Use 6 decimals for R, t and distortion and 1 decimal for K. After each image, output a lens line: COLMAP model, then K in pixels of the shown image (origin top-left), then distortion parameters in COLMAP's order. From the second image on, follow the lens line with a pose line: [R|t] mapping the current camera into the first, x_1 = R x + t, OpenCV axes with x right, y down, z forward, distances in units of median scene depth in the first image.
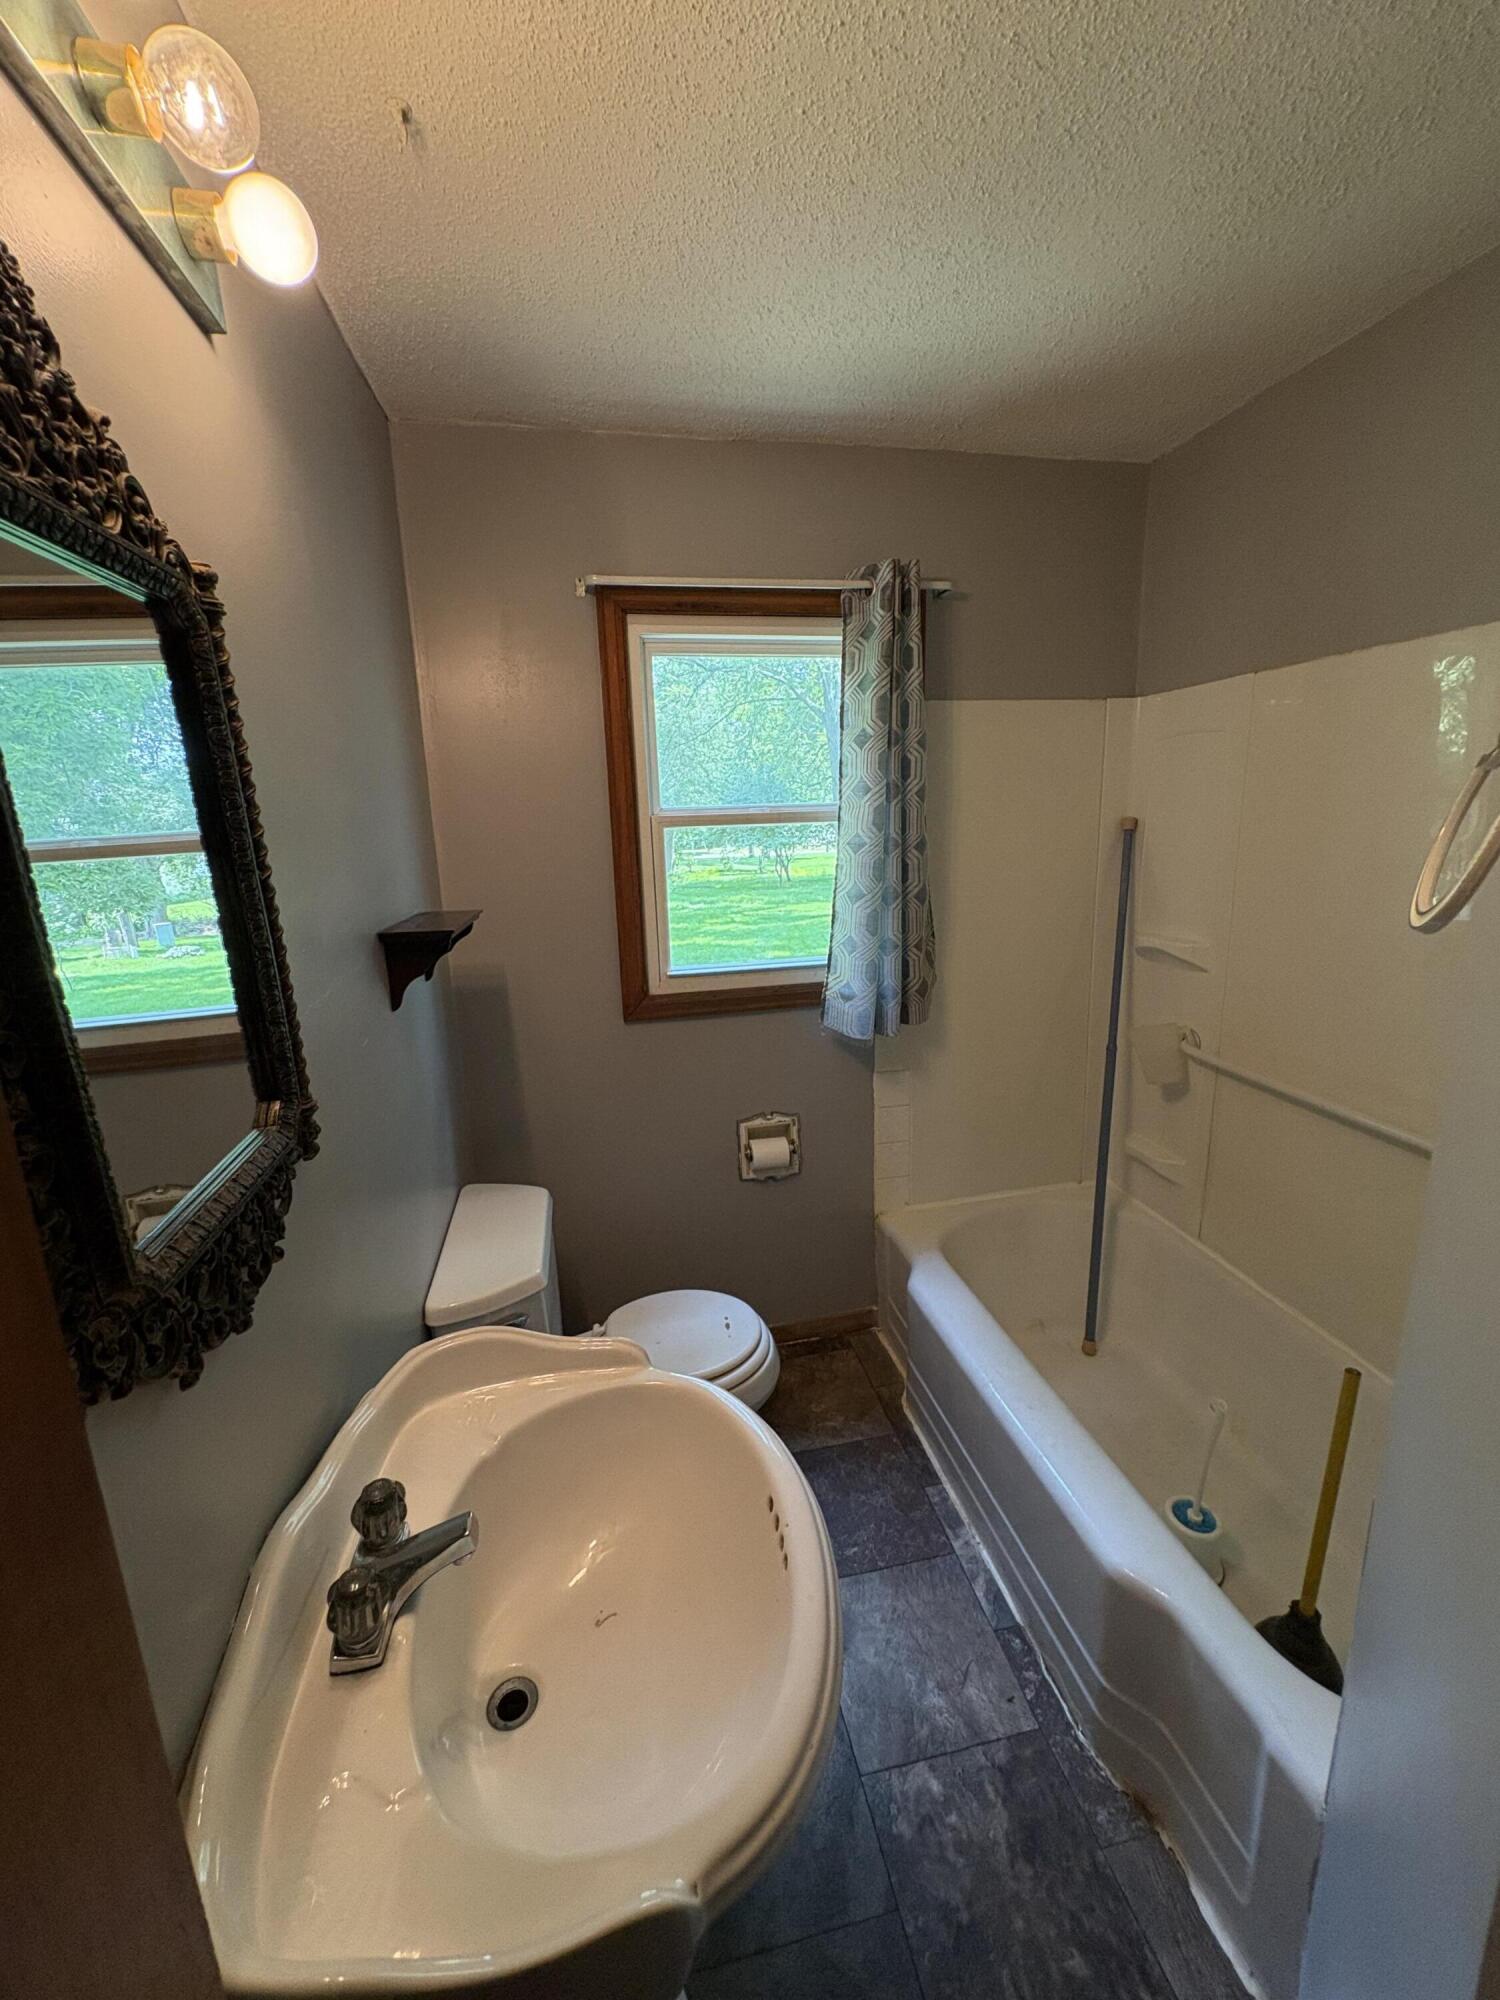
lens RADIAL K [[798.2, 0, 750.1], [0, 798.2, 997.4], [0, 0, 1]] dist [0.003091, -0.001738]
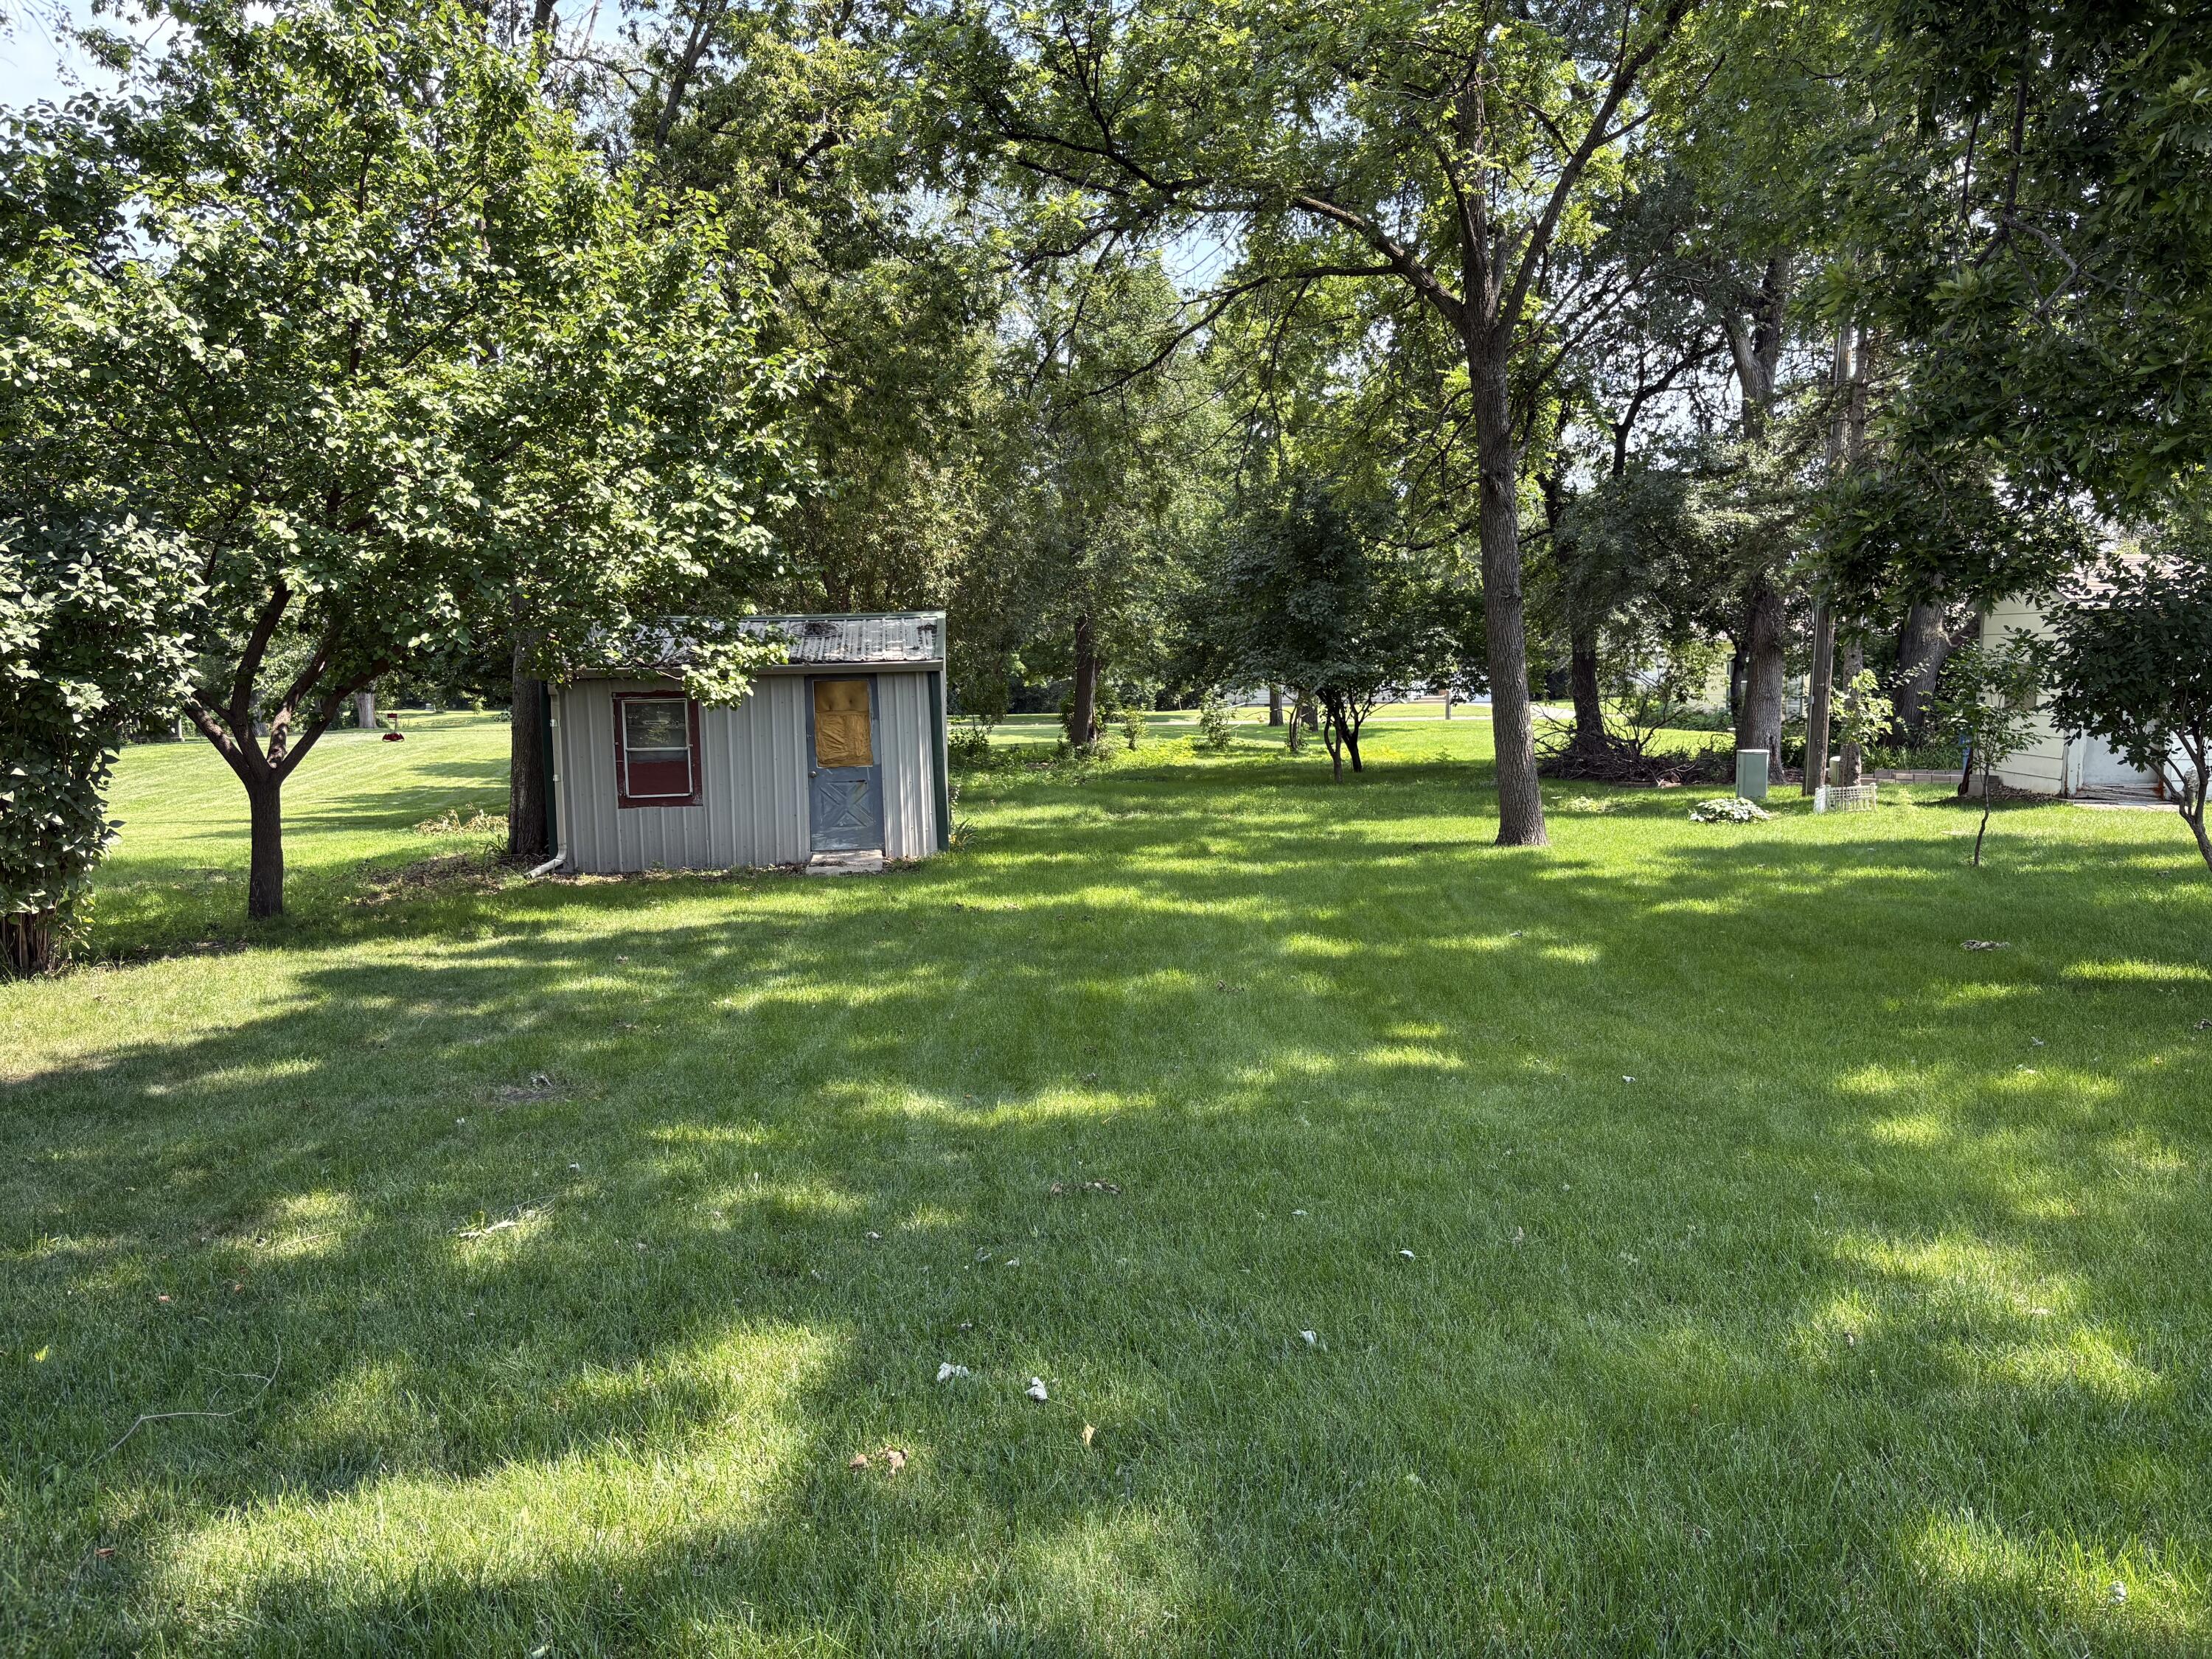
lens RADIAL K [[1673.7, 0, 1104.7], [0, 1673.7, 828.8], [0, 0, 1]] dist [0.048104, -0.042061]
pose [[0.993723, 0.047633, -0.101218, 0.012196], [-0.059158, 0.991707, -0.114096, -0.012286], [0.094944, 0.119368, 0.988300, 0.201888]]
